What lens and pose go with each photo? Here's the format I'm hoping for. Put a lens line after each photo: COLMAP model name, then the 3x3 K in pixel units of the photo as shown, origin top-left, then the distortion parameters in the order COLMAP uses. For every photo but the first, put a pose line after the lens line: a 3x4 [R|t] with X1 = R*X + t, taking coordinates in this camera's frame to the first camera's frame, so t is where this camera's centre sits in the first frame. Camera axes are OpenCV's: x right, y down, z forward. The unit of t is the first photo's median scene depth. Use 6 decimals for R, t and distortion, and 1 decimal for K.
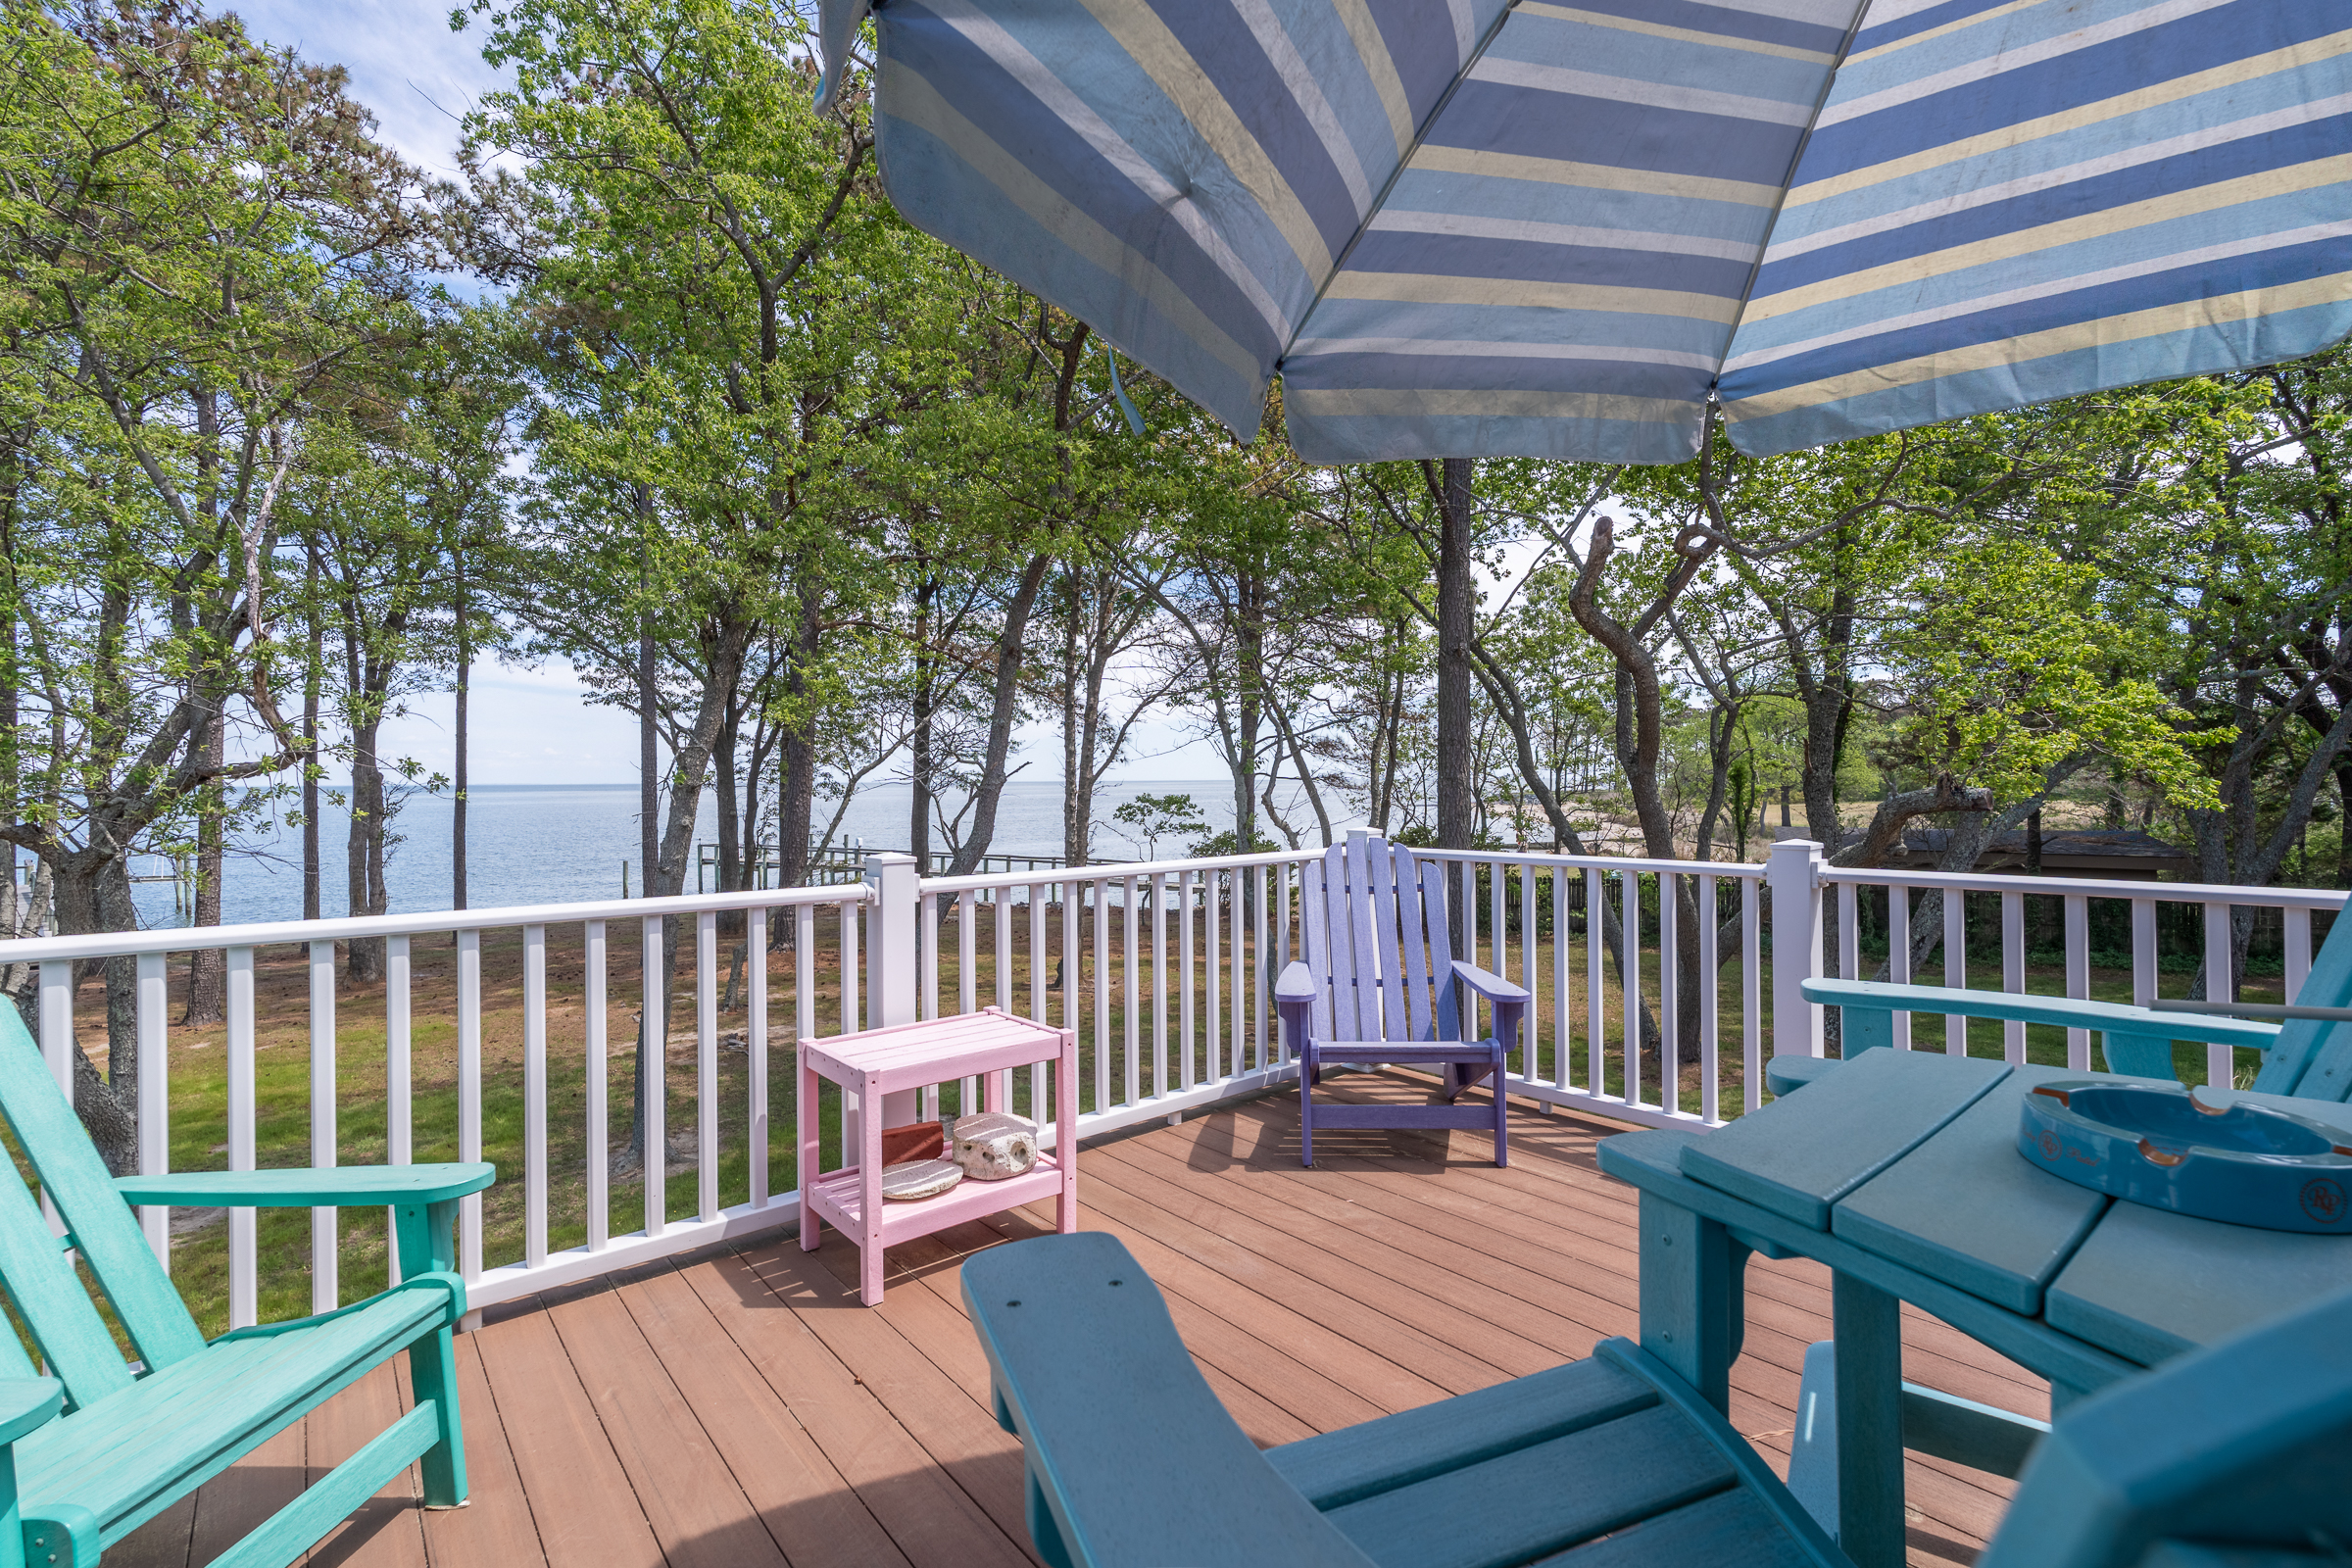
lens RADIAL K [[1028.6, 0, 1175.9], [0, 1028.6, 780.4], [0, 0, 1]] dist [-0.000510, -0.000157]
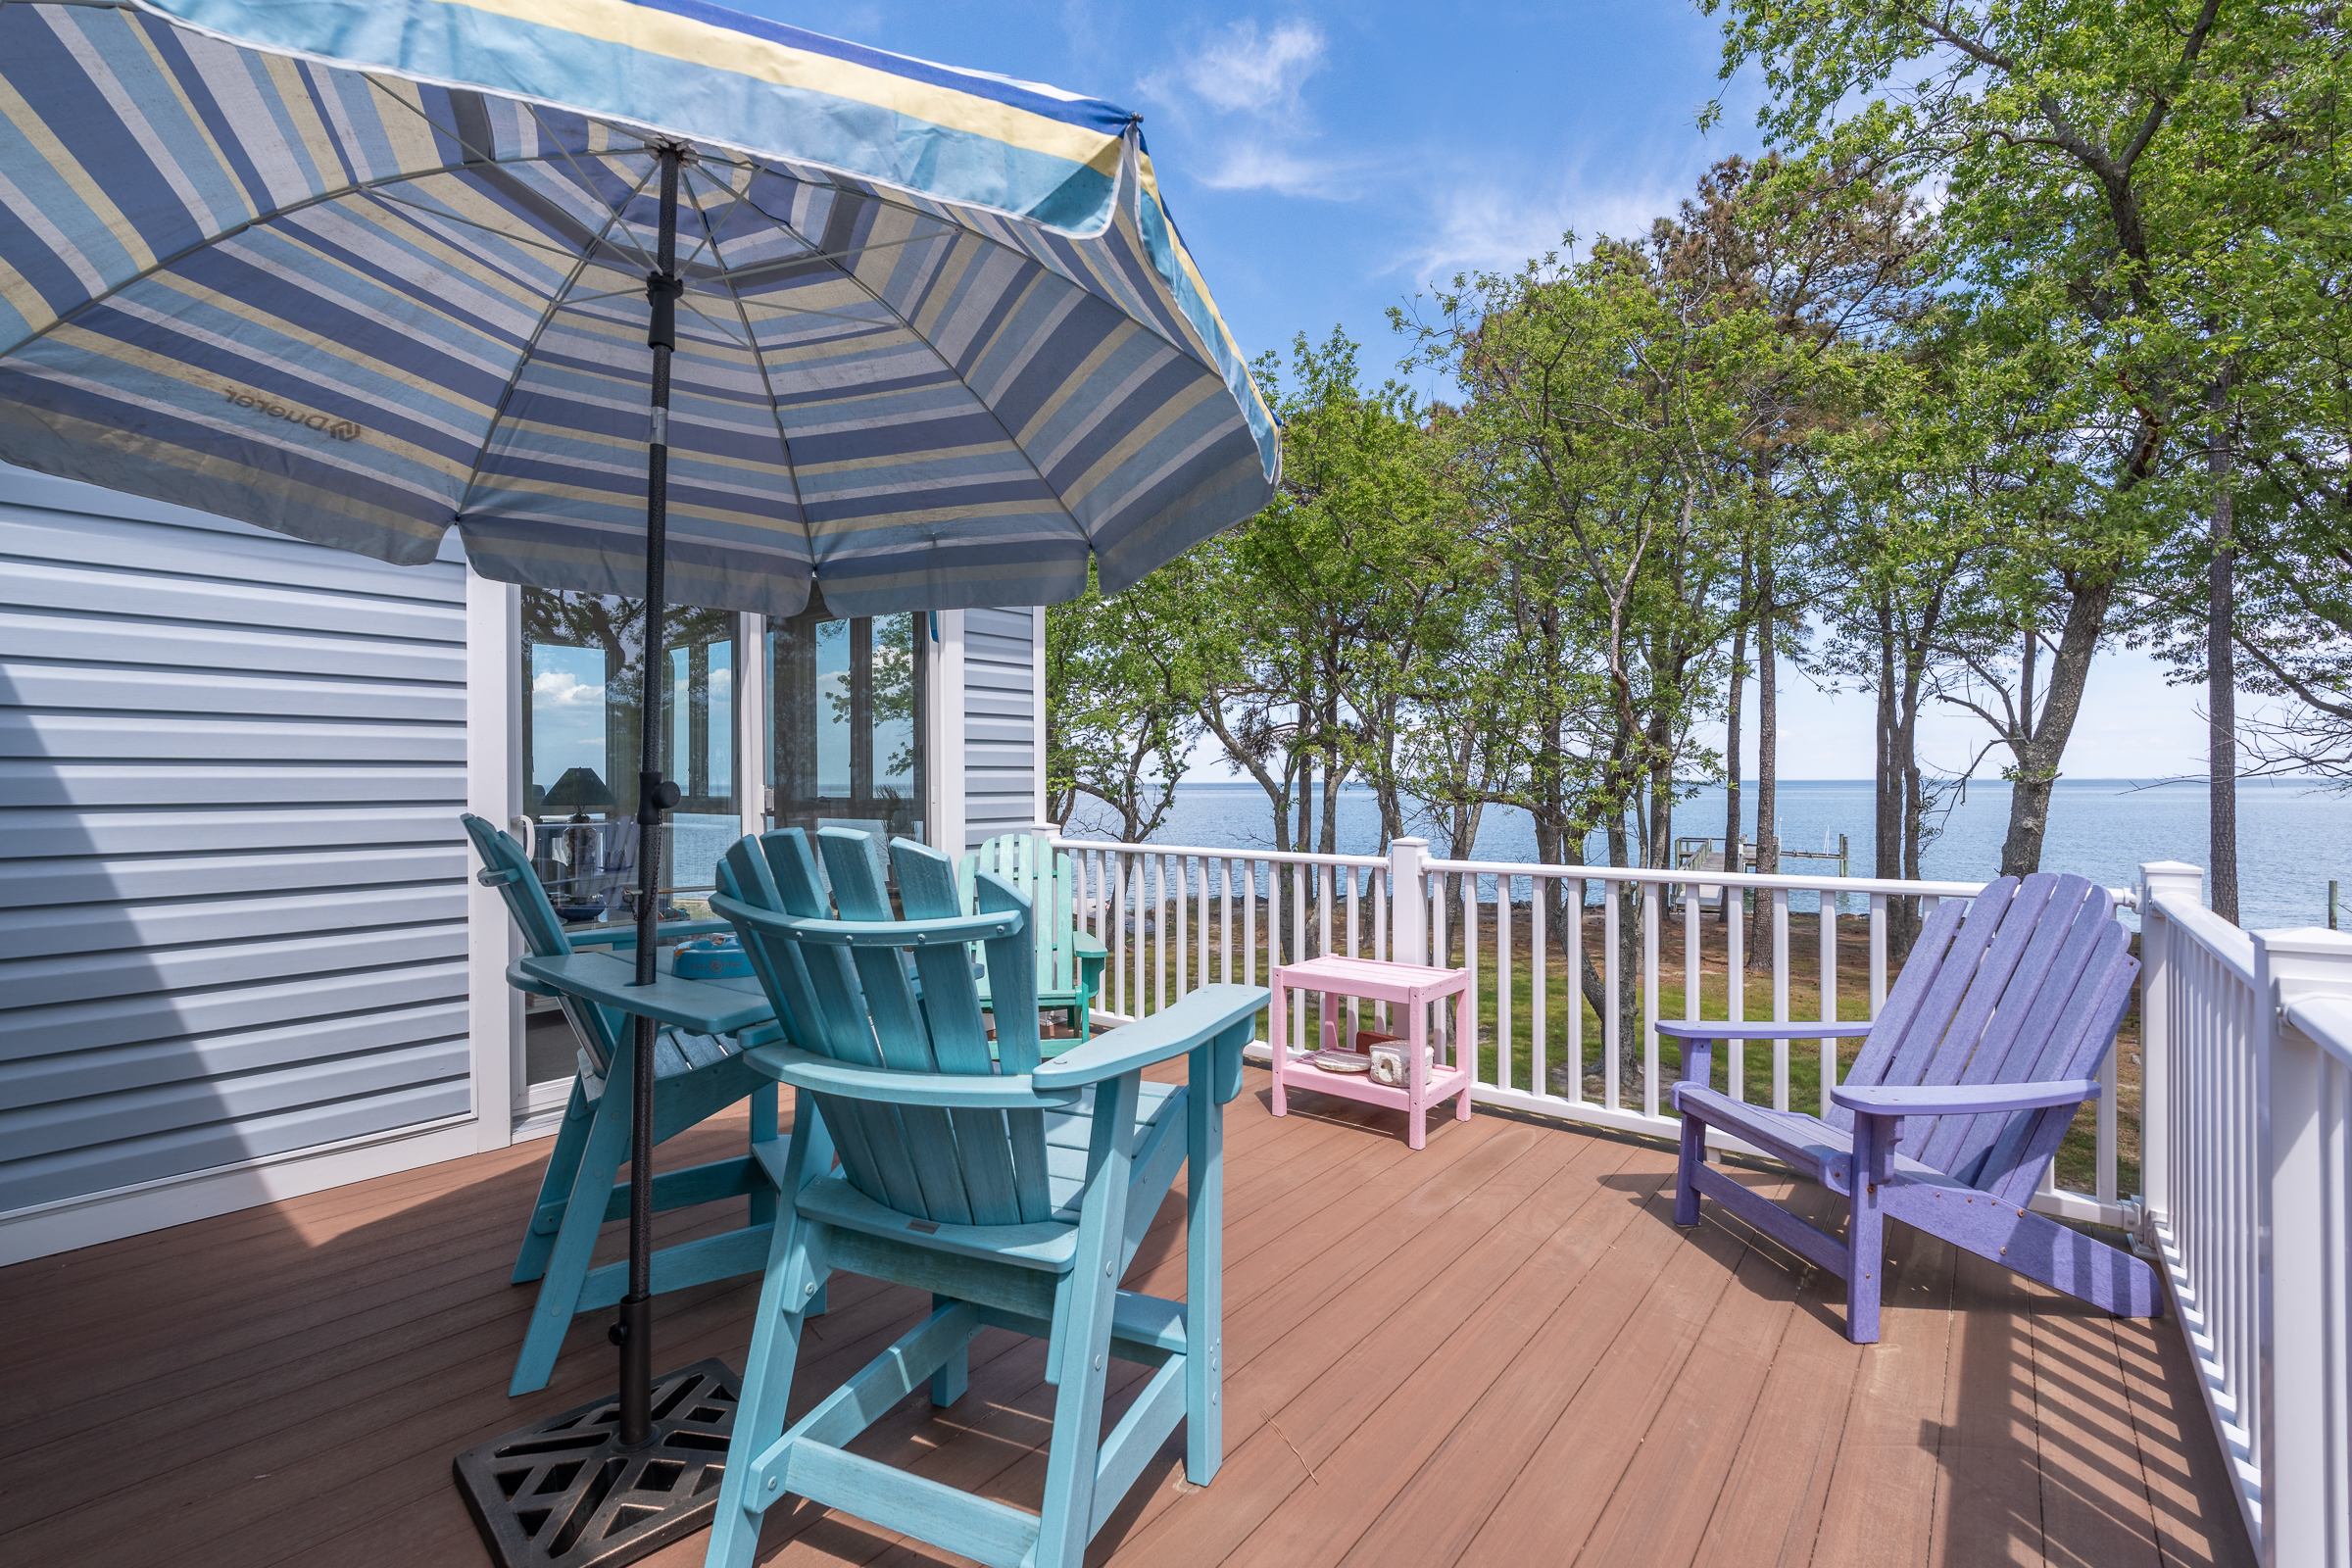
lens RADIAL K [[1028.6, 0, 1176.6], [0, 1028.6, 780.0], [0, 0, 1]] dist [-0.000510, -0.000157]
pose [[0.191456, 0.004677, -0.981490, 0.088849], [0.001158, 0.999987, 0.004991, -0.001083], [0.981500, -0.002092, 0.191448, 0.039800]]
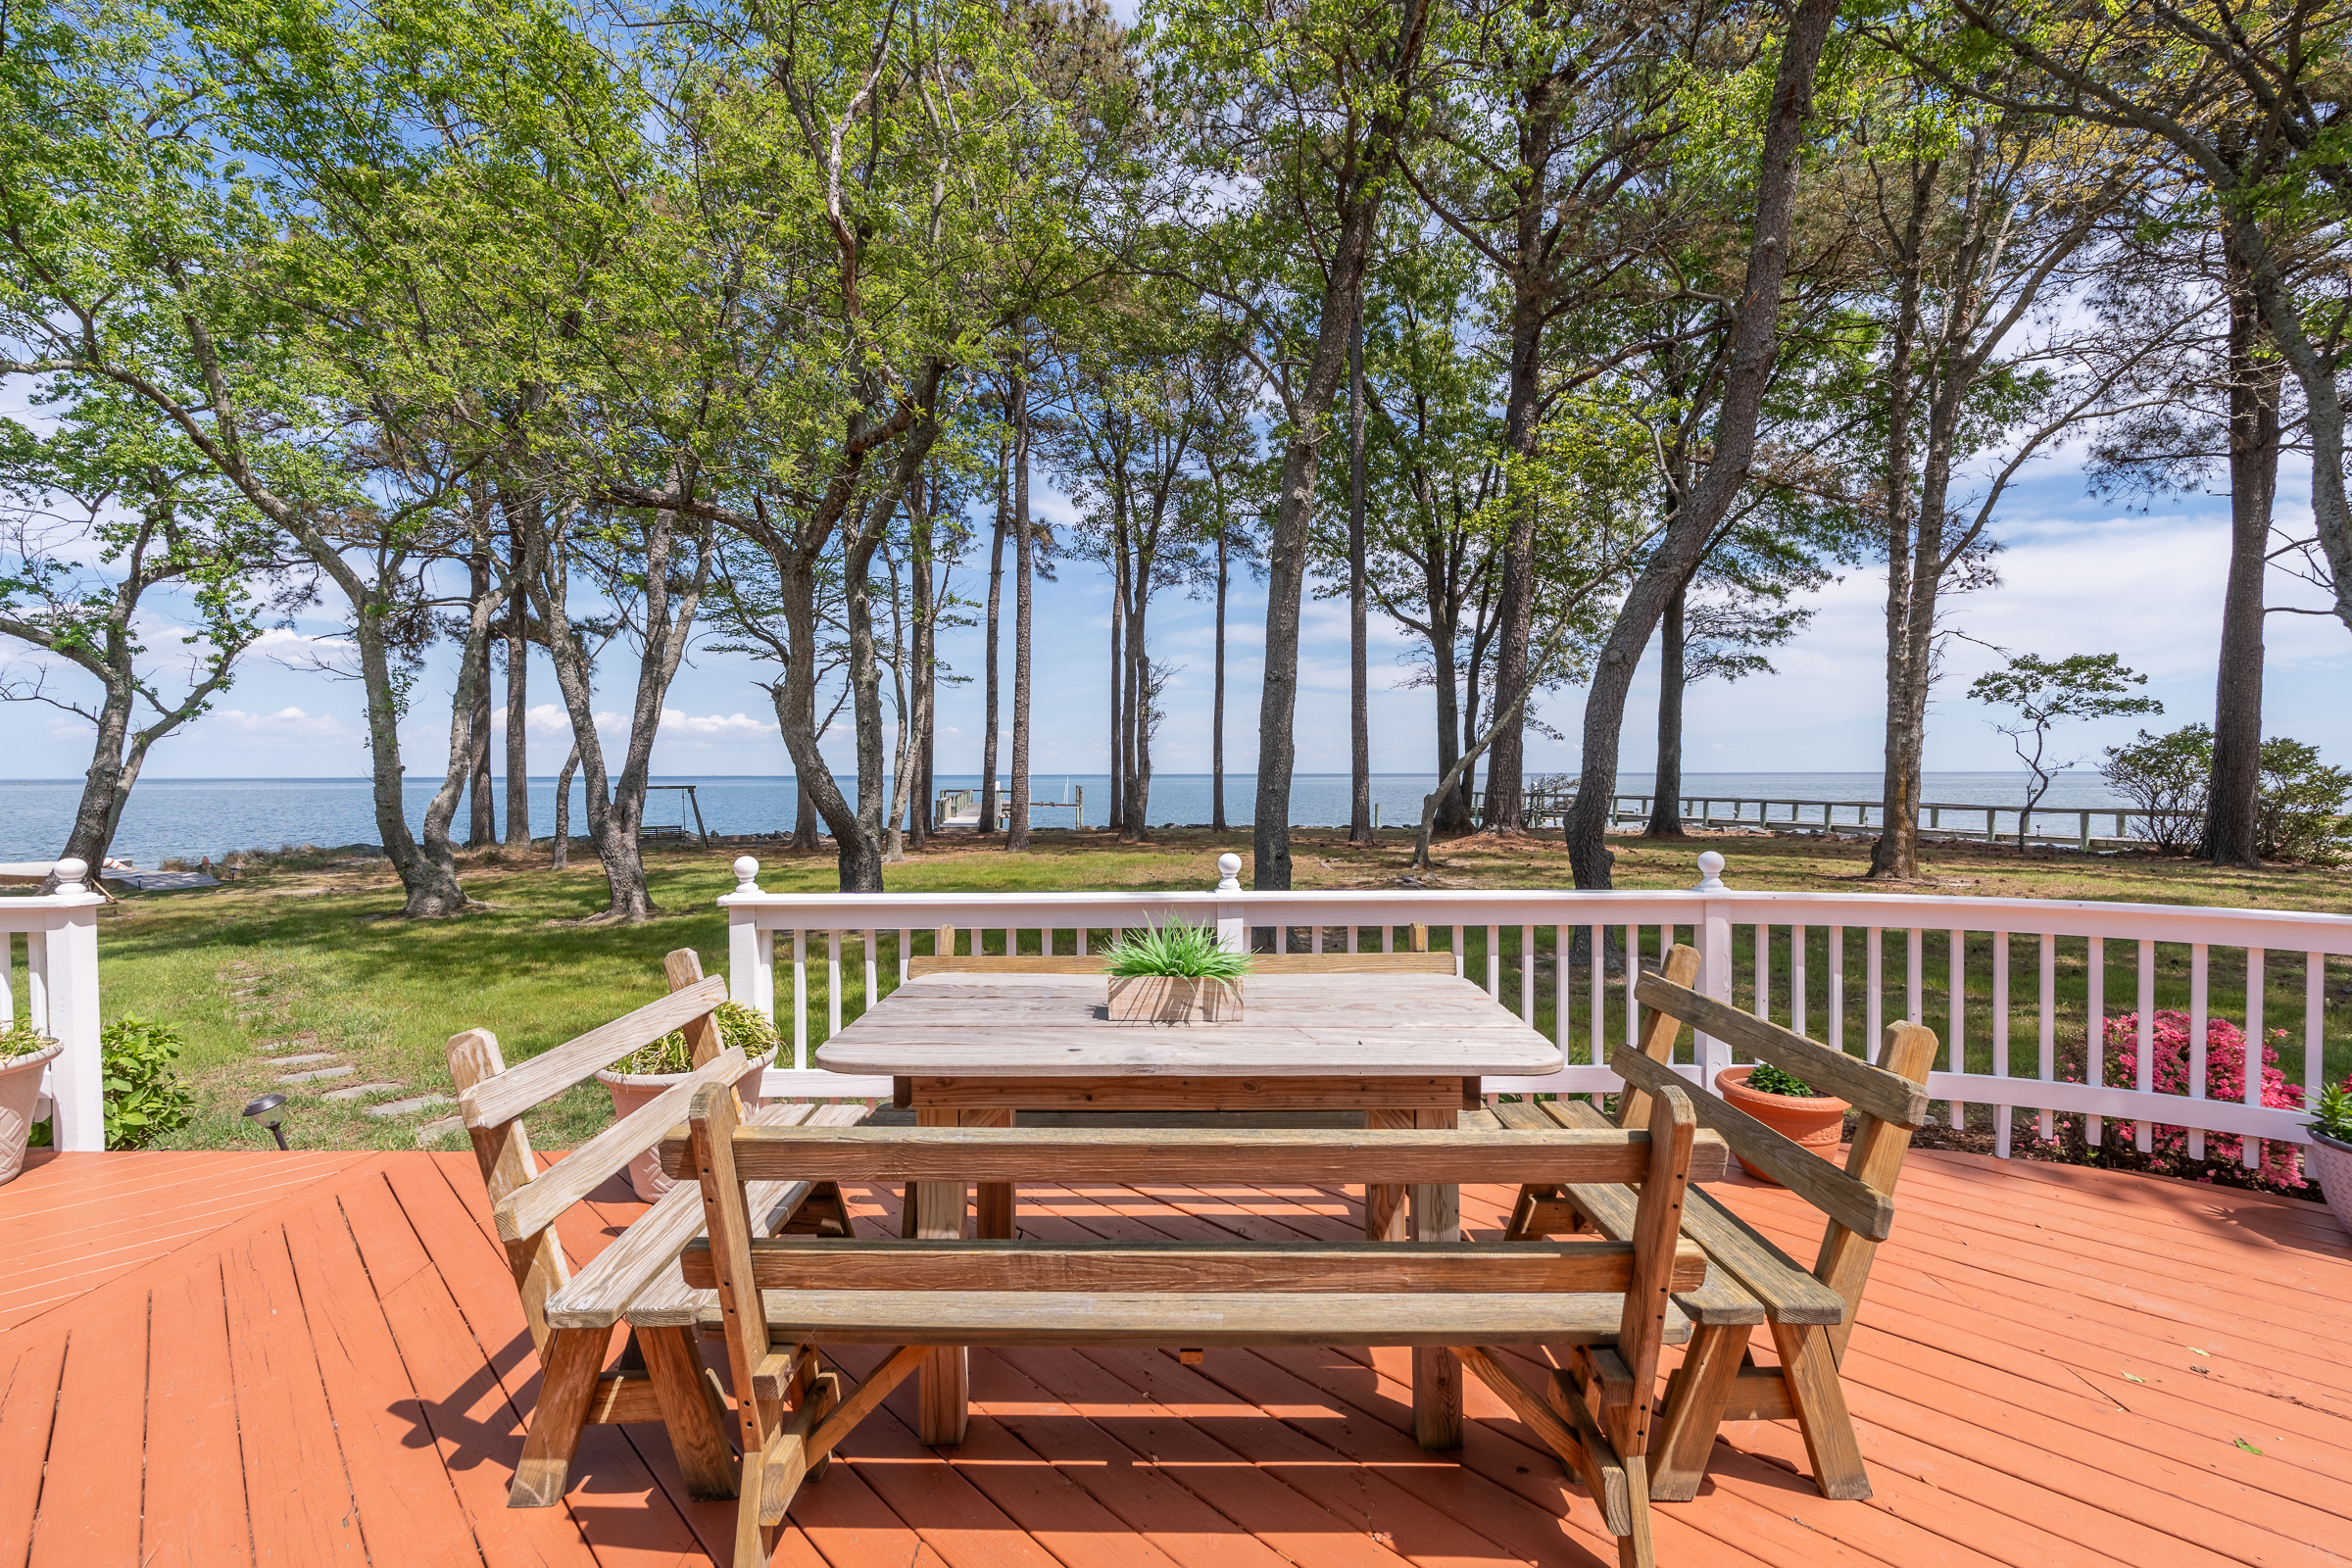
lens RADIAL K [[1028.6, 0, 1173.1], [0, 1028.6, 785.7], [0, 0, 1]] dist [-0.000510, -0.000157]
pose [[0.760757, 0.009187, -0.648972, -0.018224], [-0.000891, 0.999914, 0.013109, 0.089805], [0.649036, -0.009395, 0.760700, 0.126150]]
